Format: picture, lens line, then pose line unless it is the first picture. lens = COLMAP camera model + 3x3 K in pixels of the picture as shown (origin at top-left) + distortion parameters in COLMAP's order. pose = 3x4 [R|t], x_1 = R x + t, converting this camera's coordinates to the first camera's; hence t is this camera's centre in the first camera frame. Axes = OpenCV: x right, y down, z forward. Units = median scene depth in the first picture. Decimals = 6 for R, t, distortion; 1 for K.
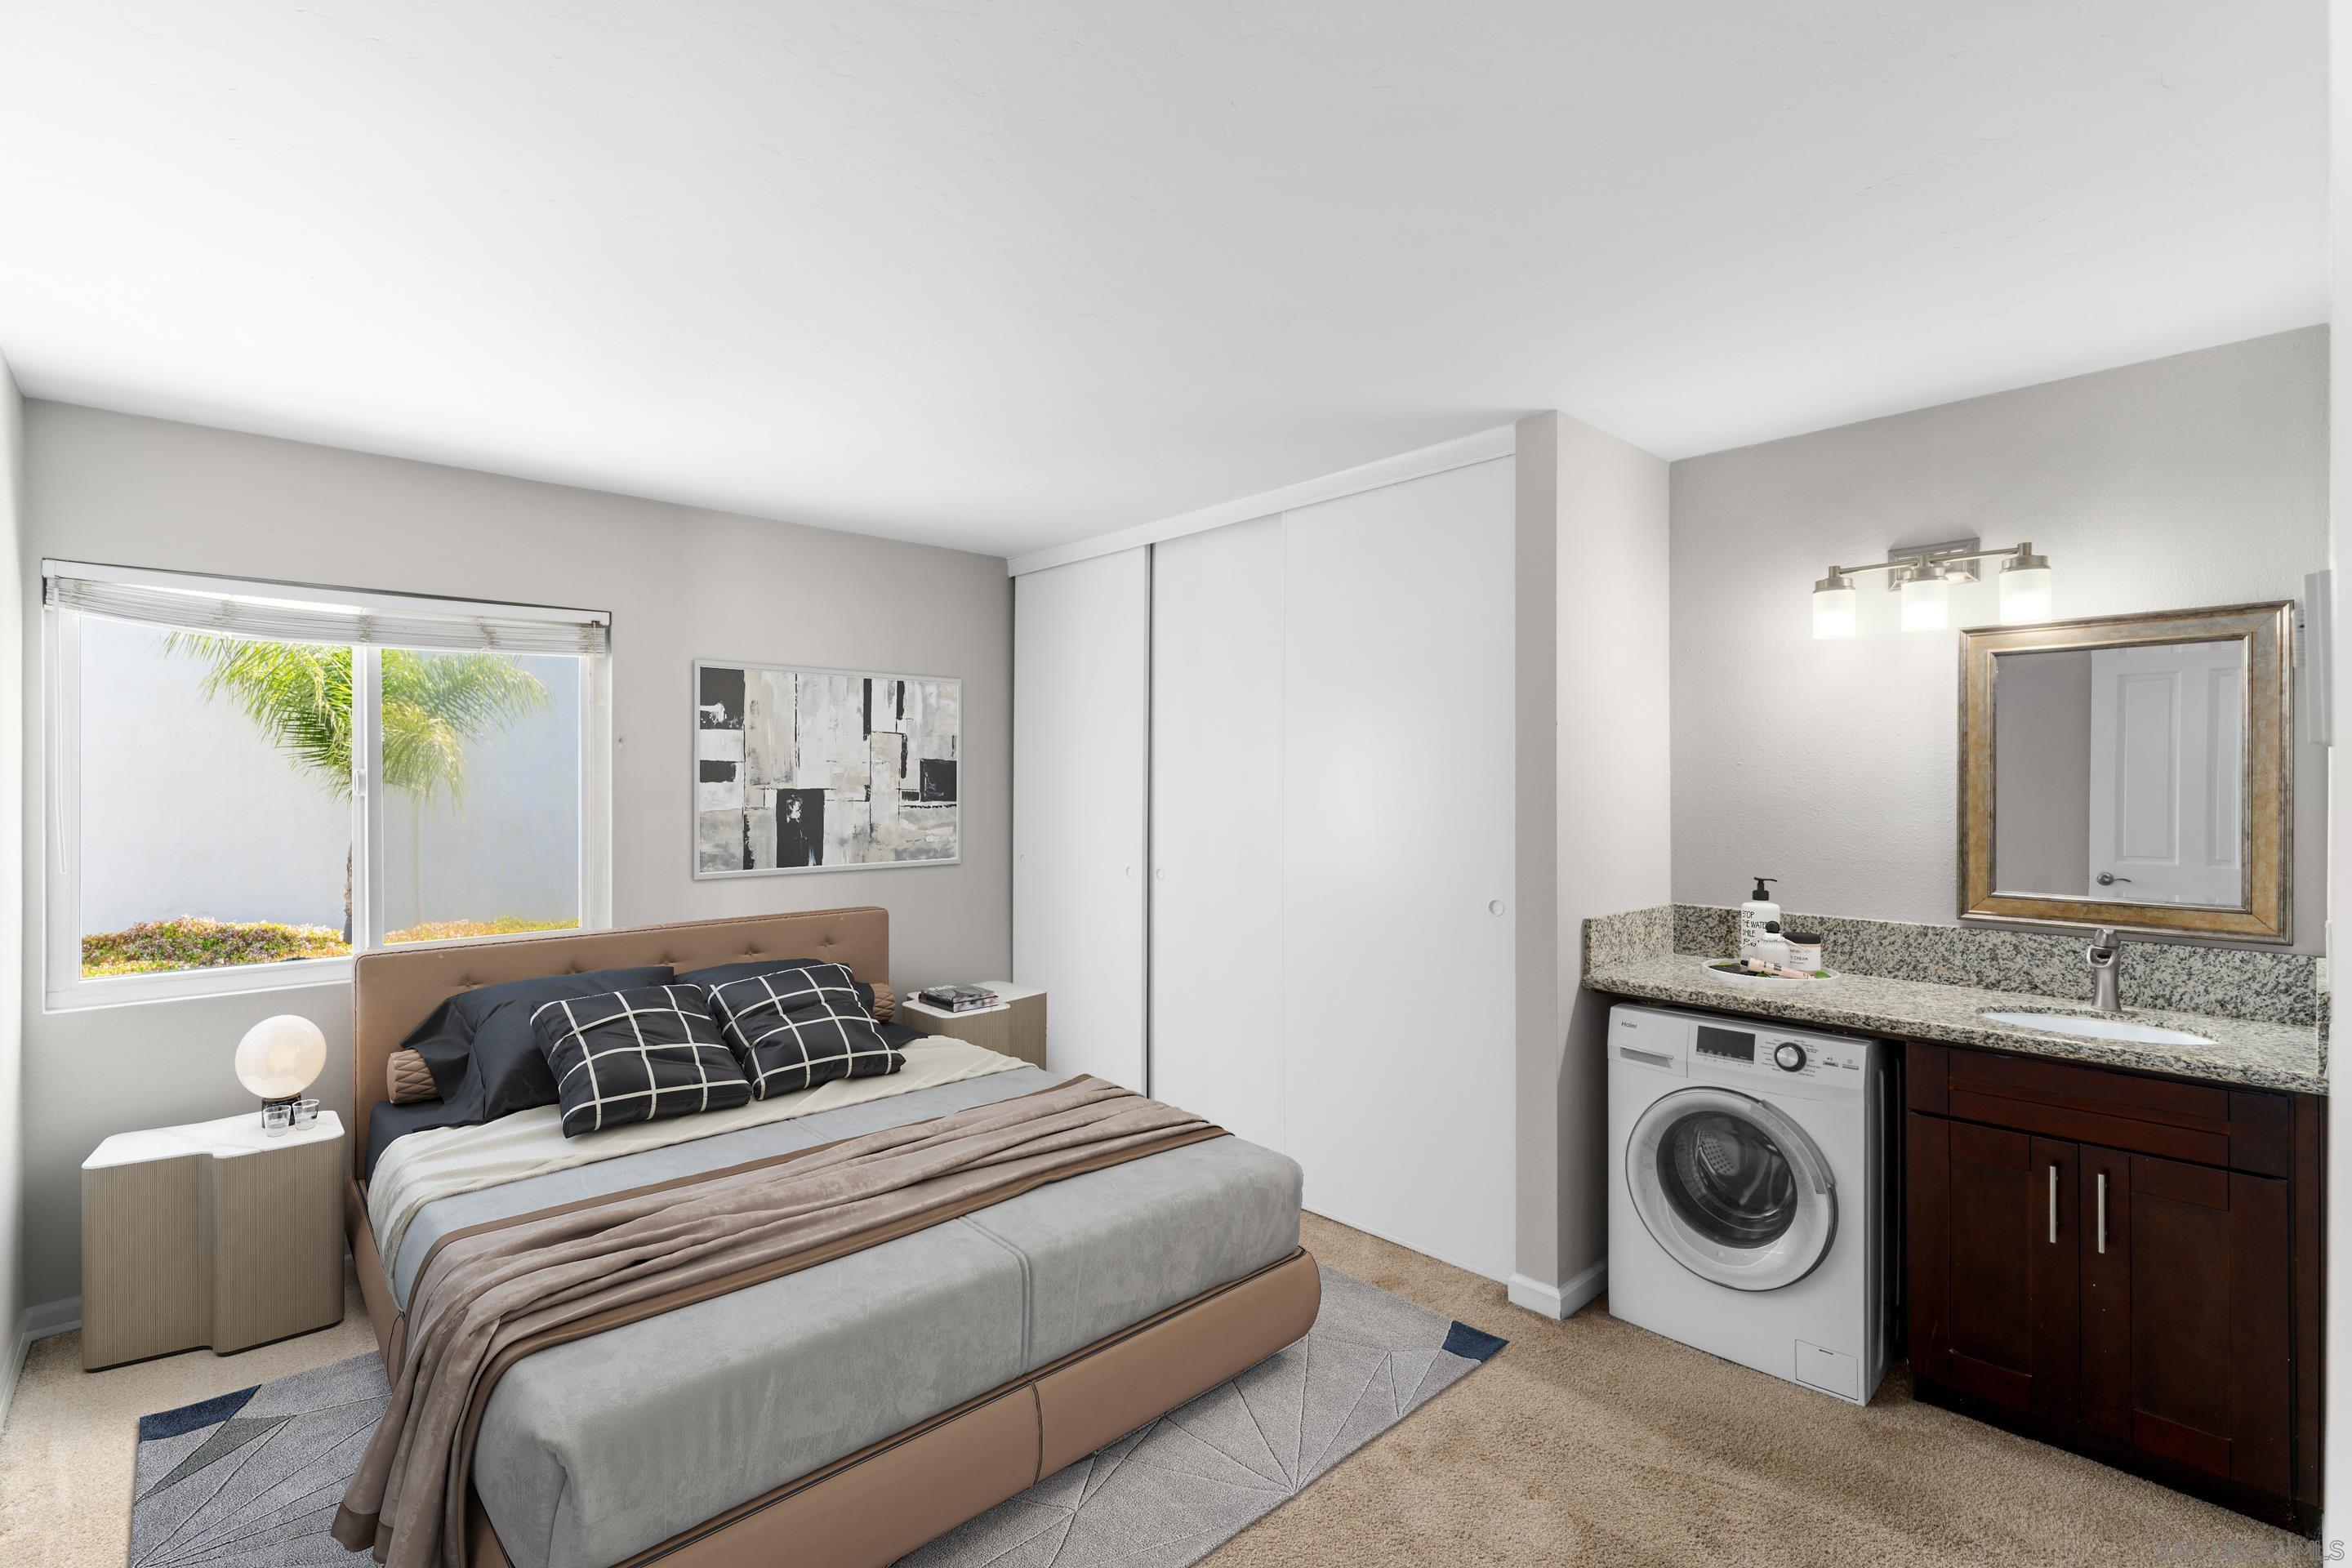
lens RADIAL K [[1066.5, 0, 1173.5], [0, 1066.5, 772.4], [0, 0, 1]] dist [-0.004244, 0.000110]
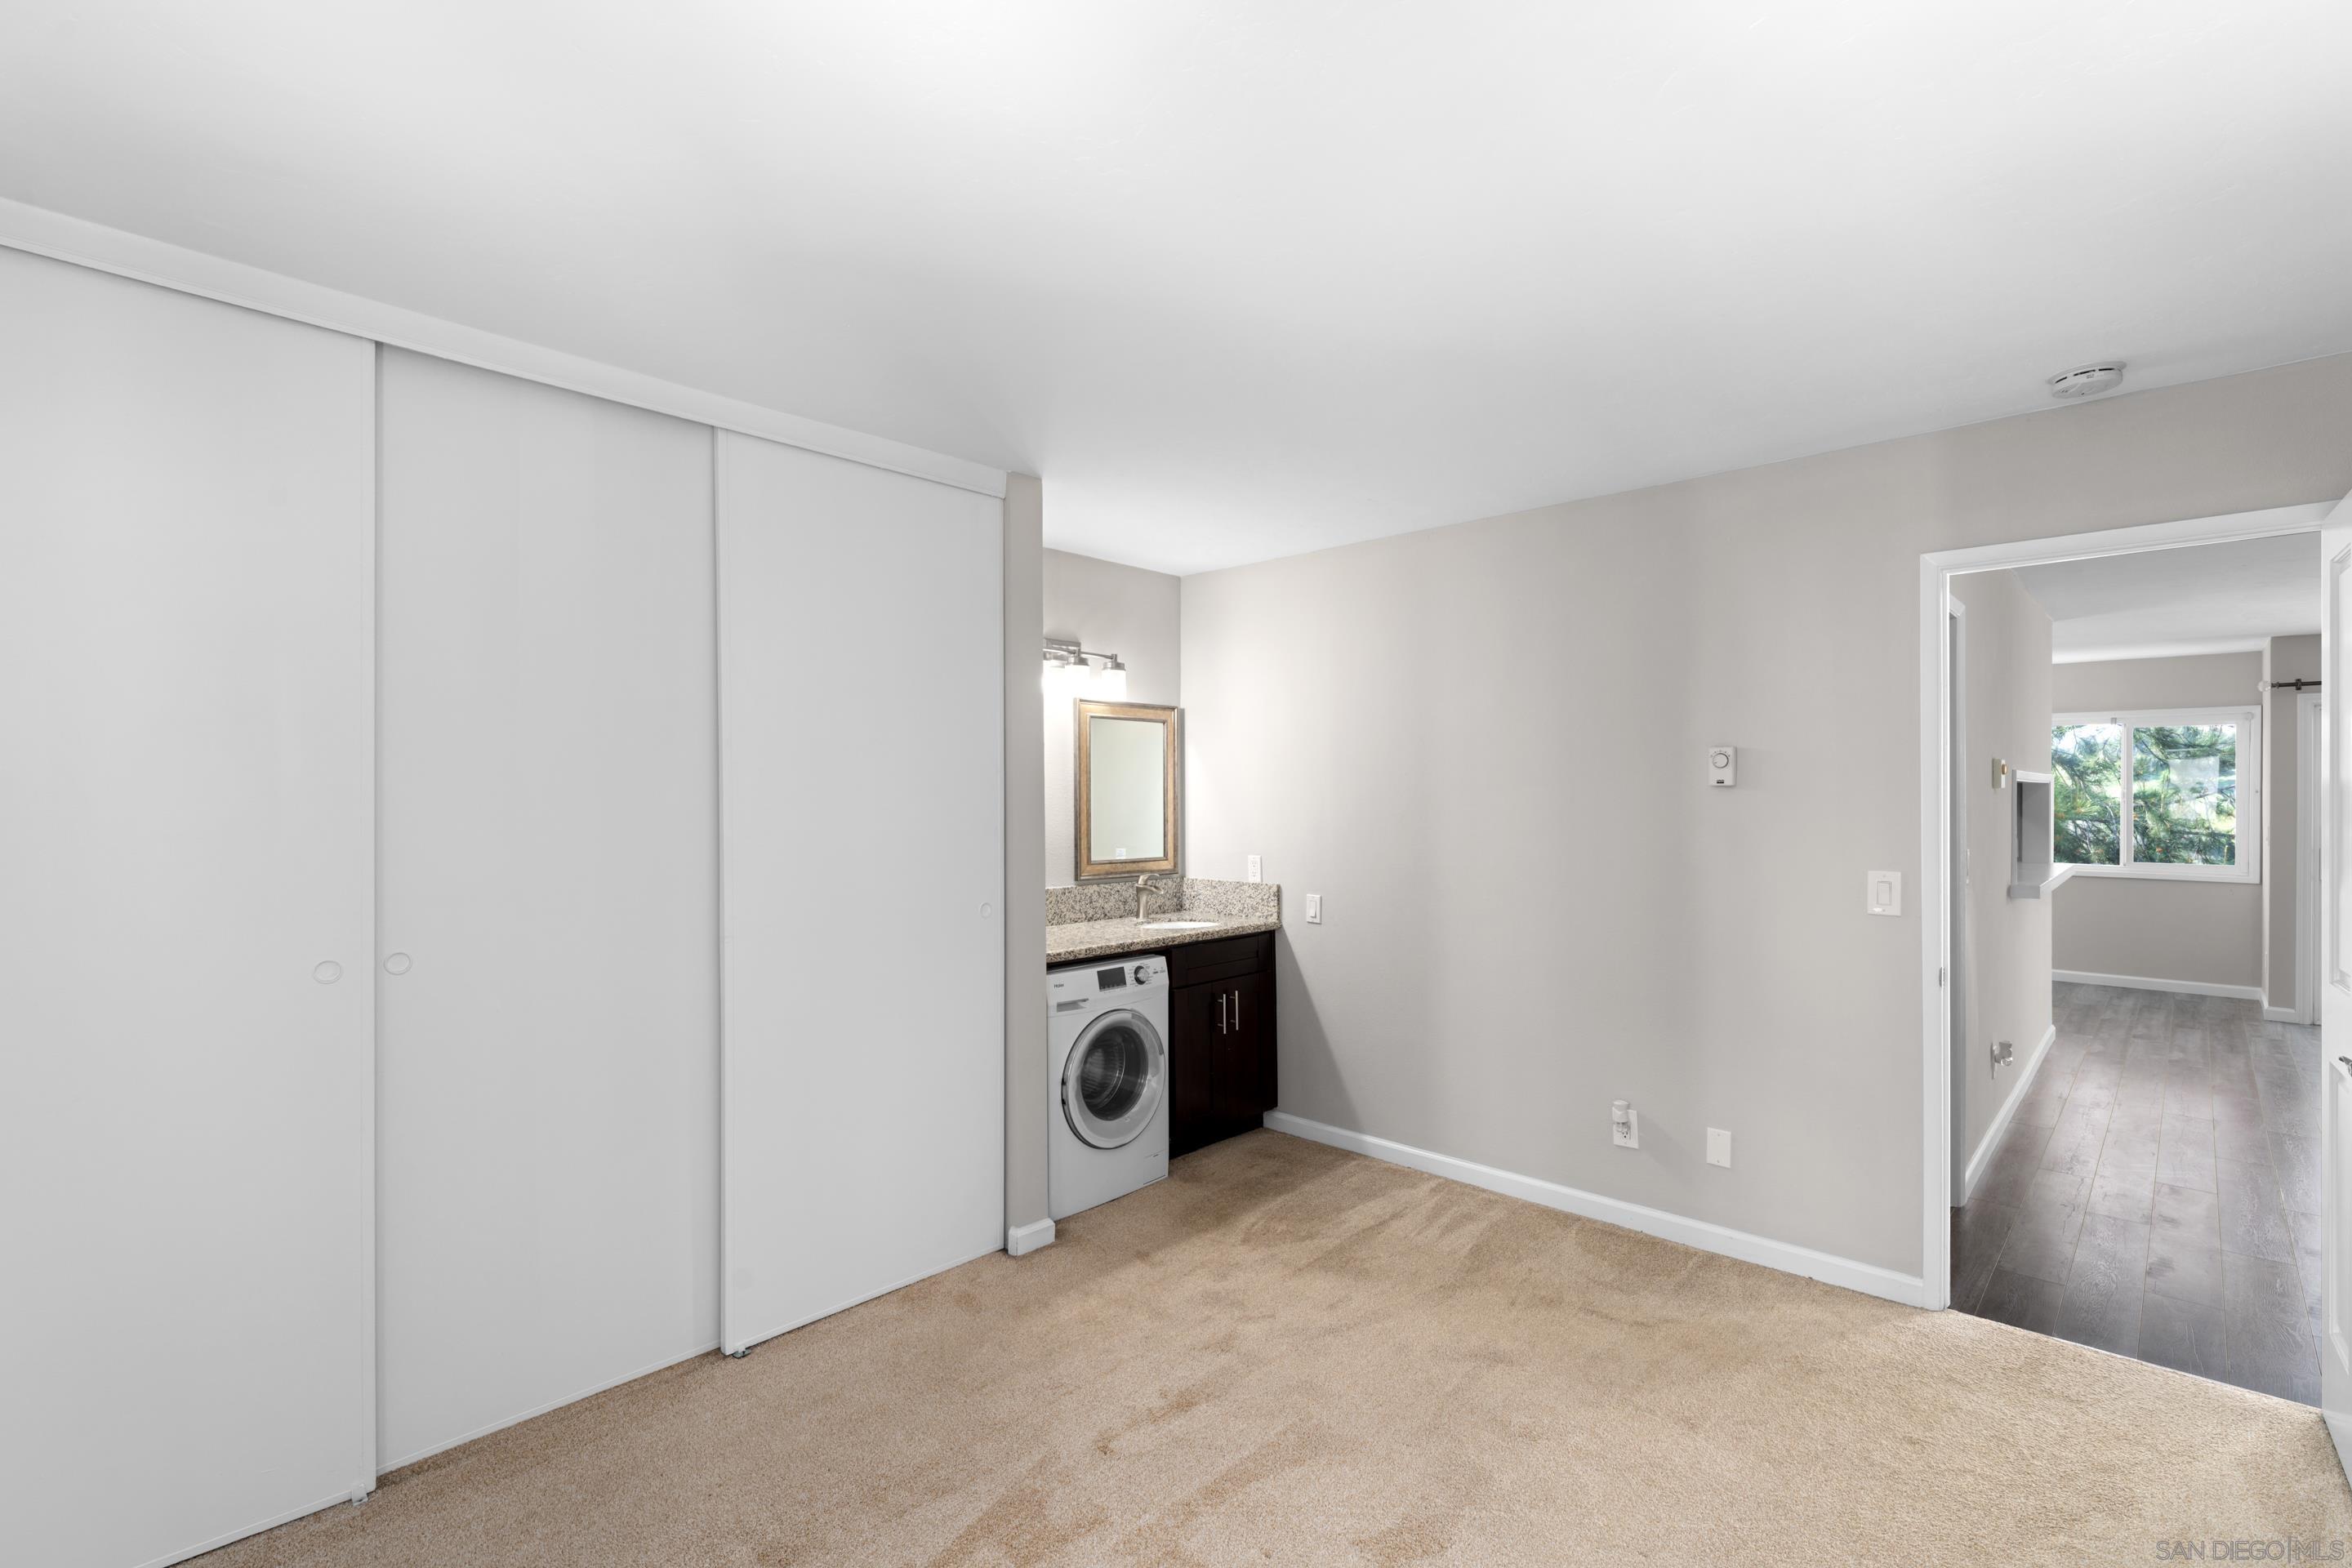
lens RADIAL K [[1066.5, 0, 1175.2], [0, 1066.5, 790.6], [0, 0, 1]] dist [-0.004244, 0.000110]
pose [[-0.056677, 0.003080, 0.998388, -0.901449], [-0.009371, 0.999950, -0.003617, 0.008156], [-0.998349, -0.009561, -0.056645, 0.991143]]
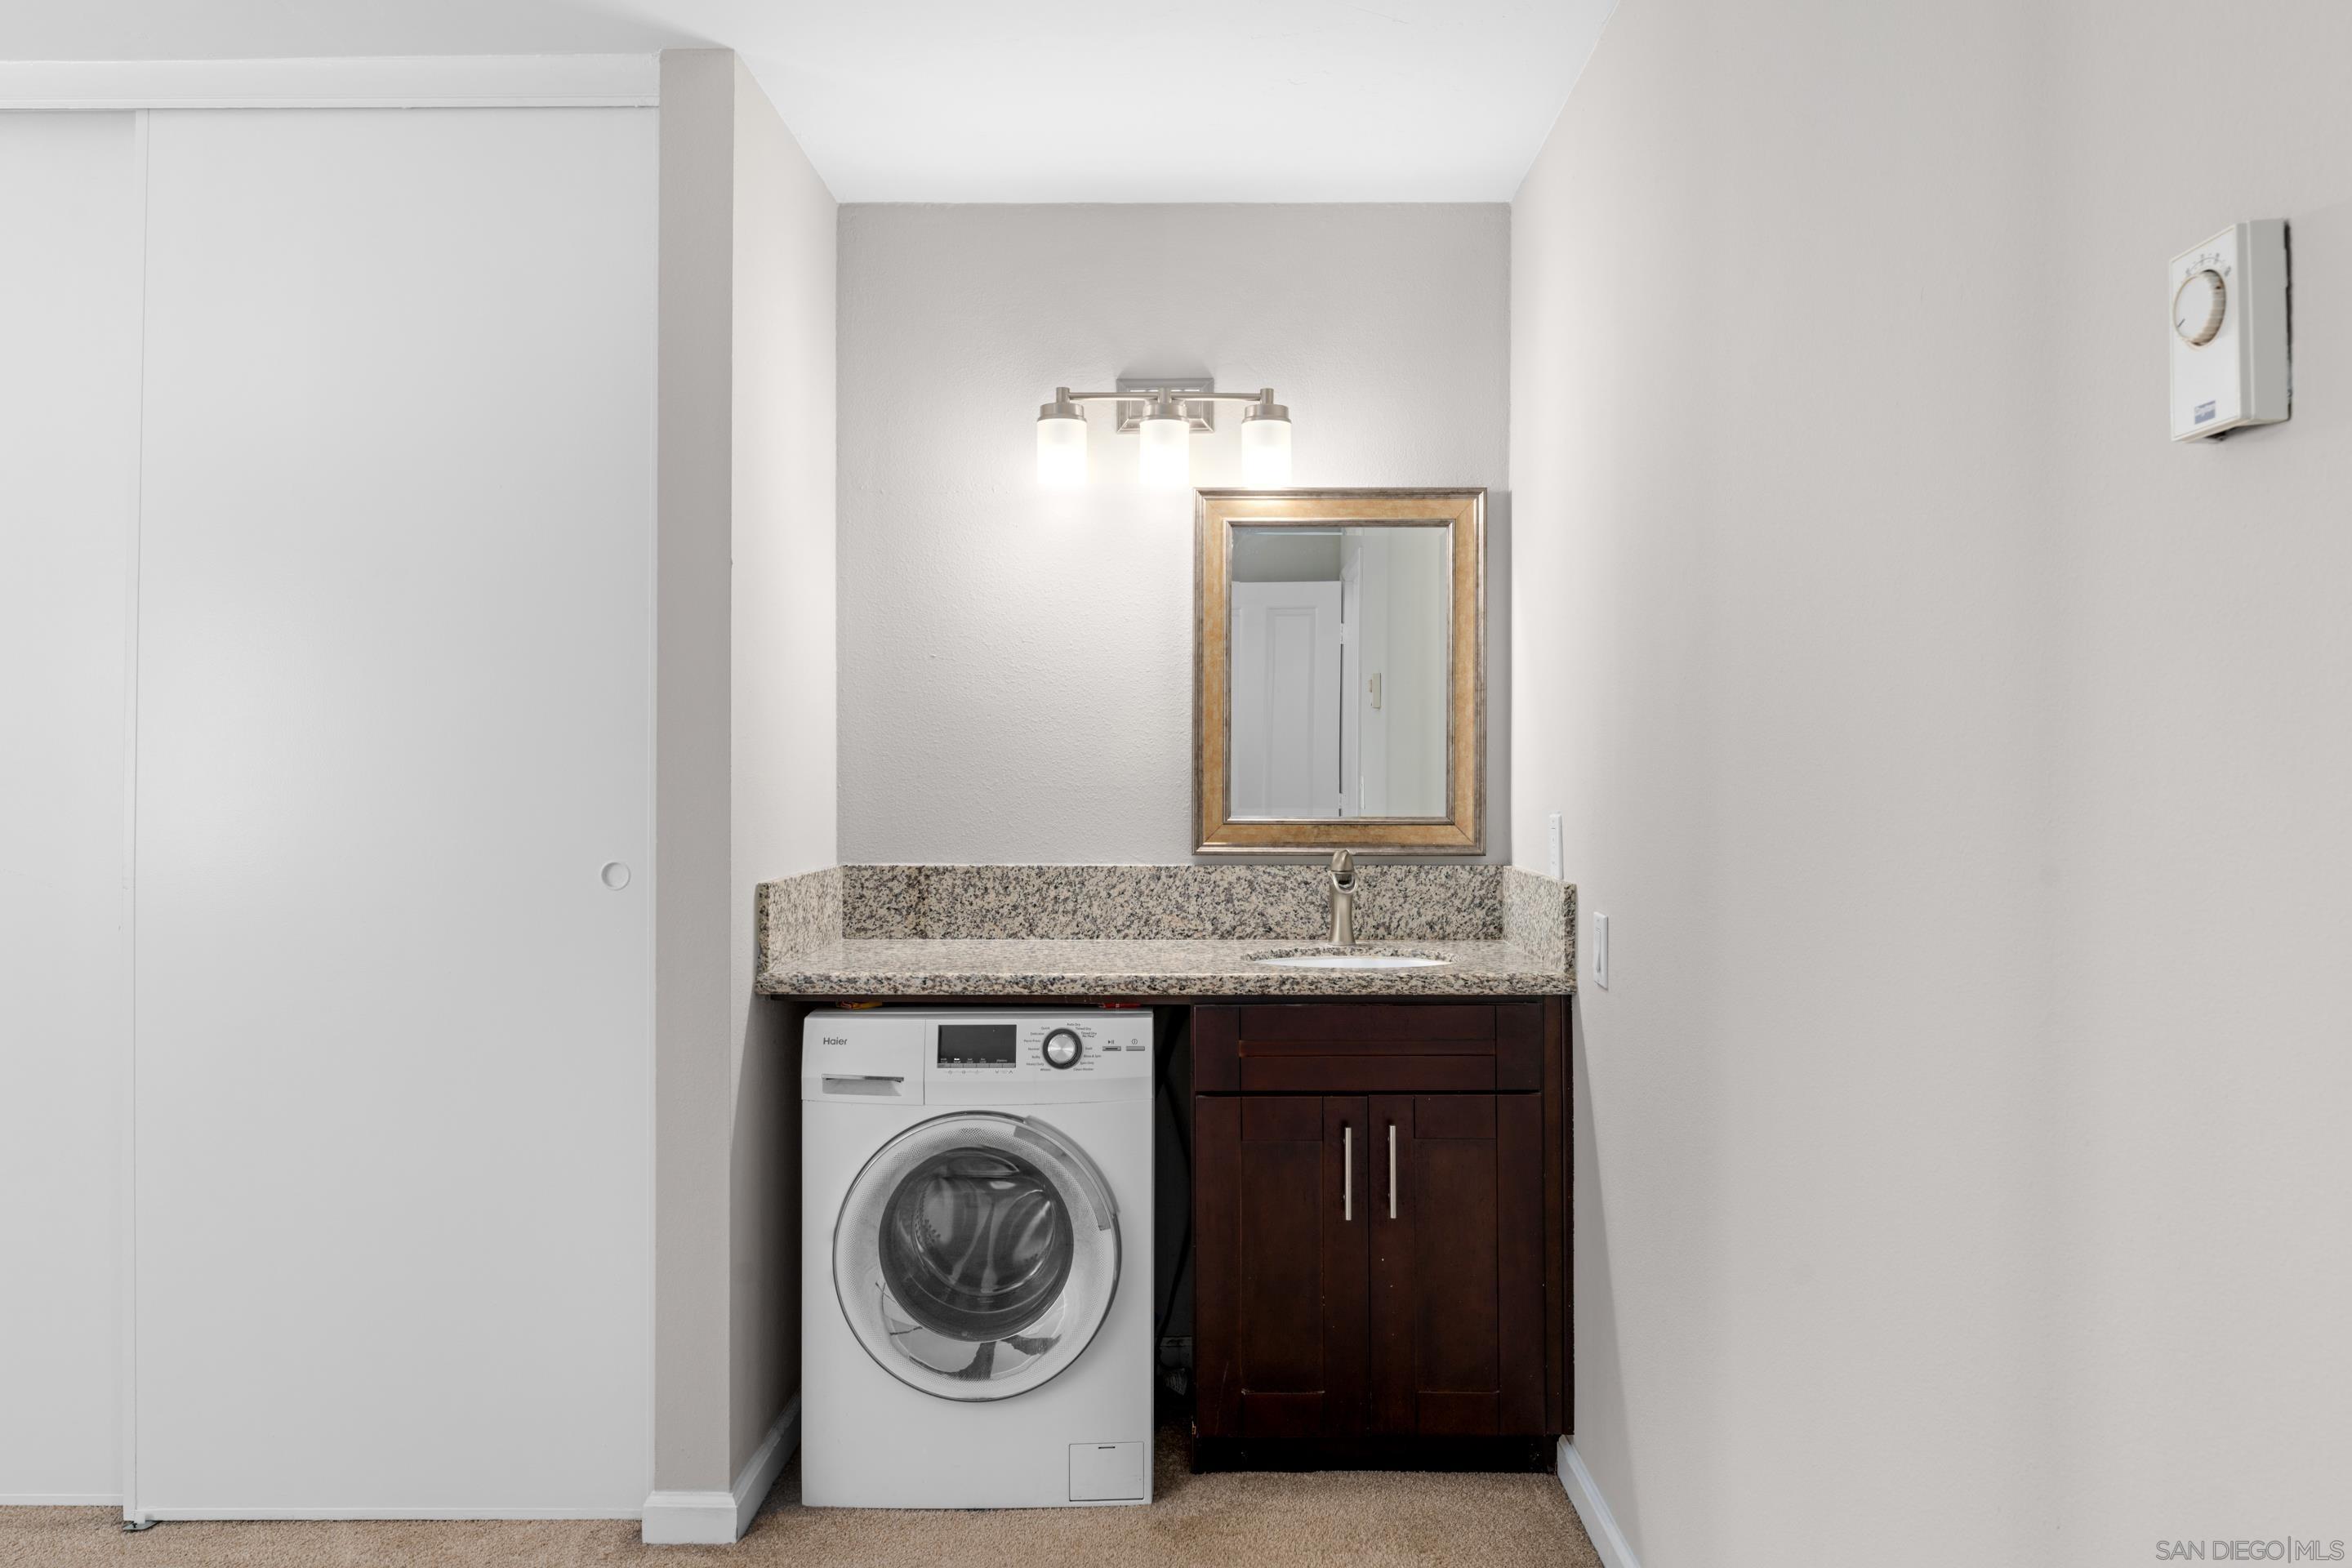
lens RADIAL K [[1584.2, 0, 1194.8], [0, 1584.2, 745.4], [0, 0, 1]] dist [-0.012132, 0.009422]
pose [[0.684753, 0.009892, 0.728708, -0.125608], [-0.004993, 0.999948, -0.008882, 0.070362], [-0.728758, 0.002444, 0.684767, 0.202013]]
